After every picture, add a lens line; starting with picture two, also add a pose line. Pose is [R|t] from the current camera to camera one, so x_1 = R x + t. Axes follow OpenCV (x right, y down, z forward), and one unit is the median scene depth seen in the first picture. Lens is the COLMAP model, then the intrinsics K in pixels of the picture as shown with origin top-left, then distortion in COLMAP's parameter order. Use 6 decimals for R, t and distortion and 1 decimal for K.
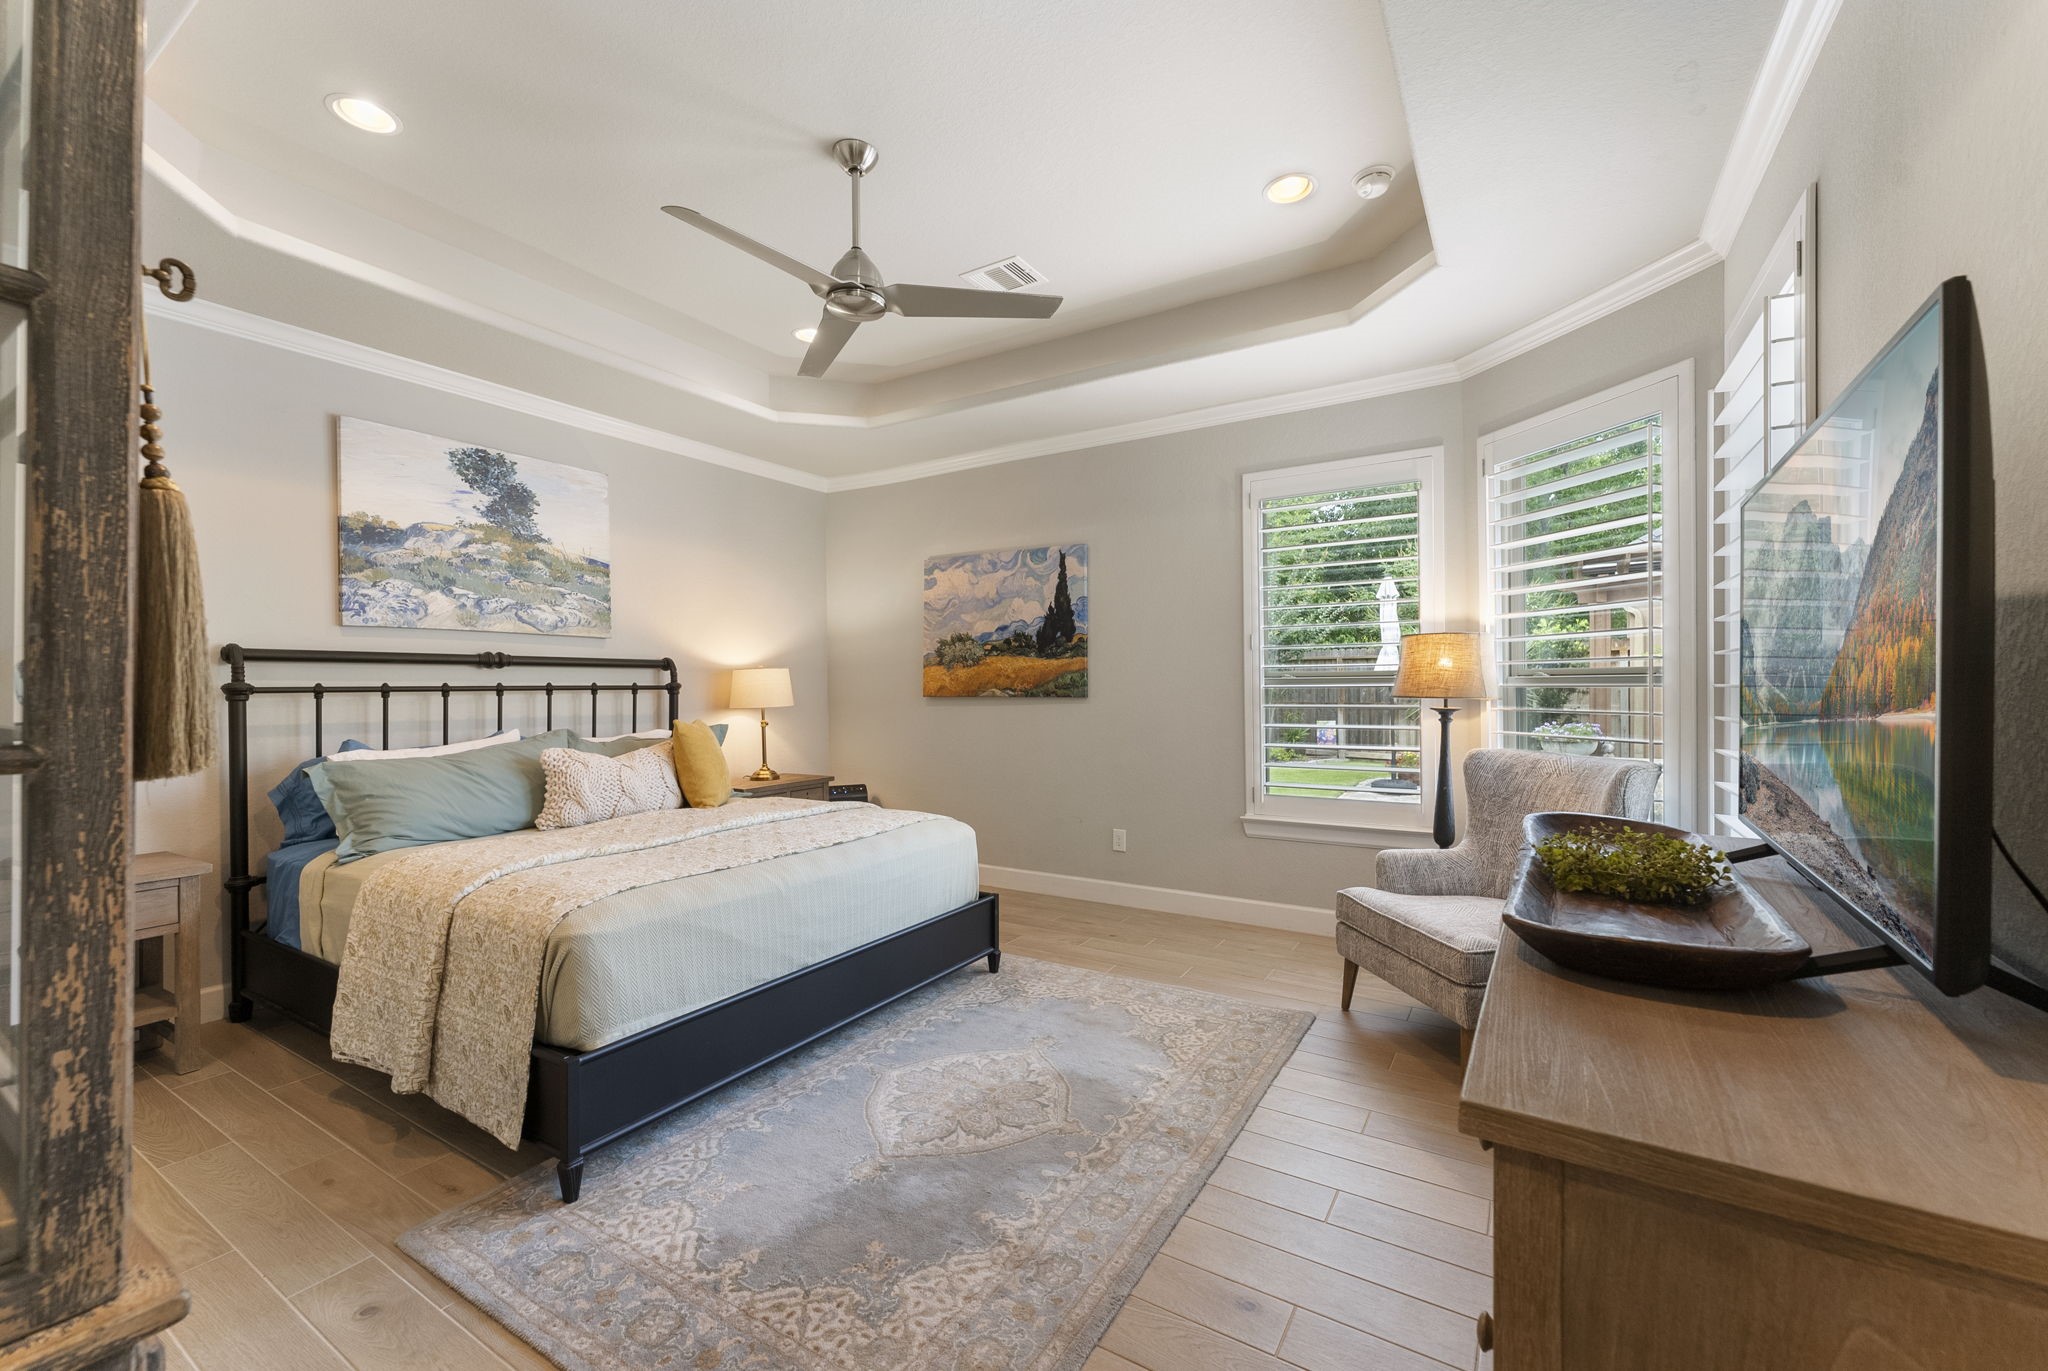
lens RADIAL K [[846.0, 0, 1020.2], [0, 846.0, 693.8], [0, 0, 1]] dist [0.001298, -0.000052]
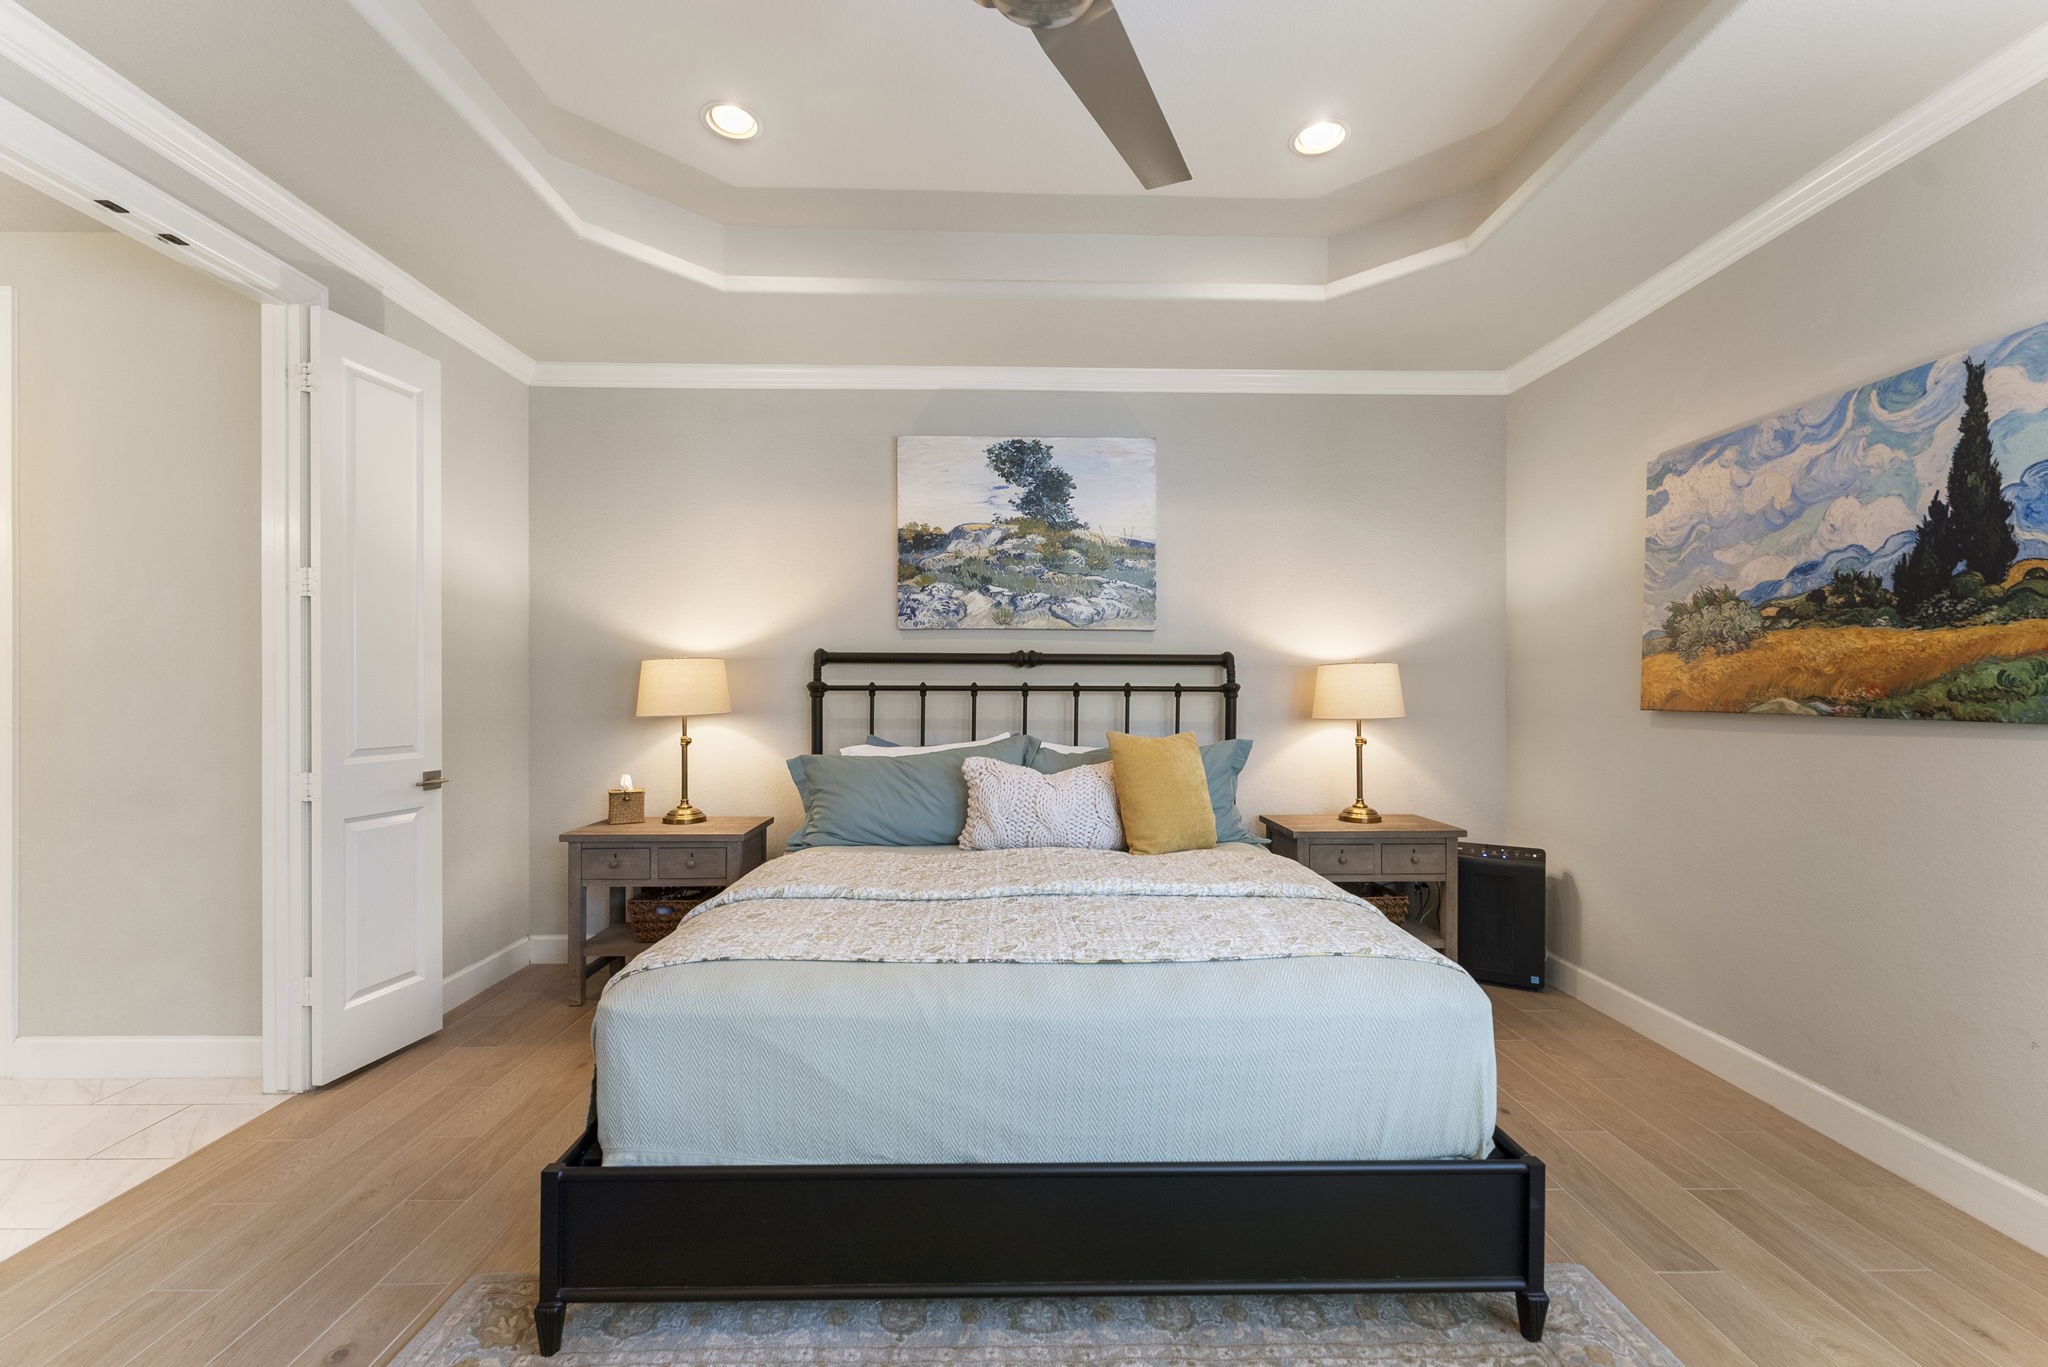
lens RADIAL K [[846.0, 0, 1020.2], [0, 846.0, 691.8], [0, 0, 1]] dist [0.001298, -0.000052]
pose [[0.540109, 0.010585, -0.841528, 0.159723], [-0.015043, 0.999883, 0.002922, -0.004842], [0.841460, 0.011080, 0.540205, 0.436423]]
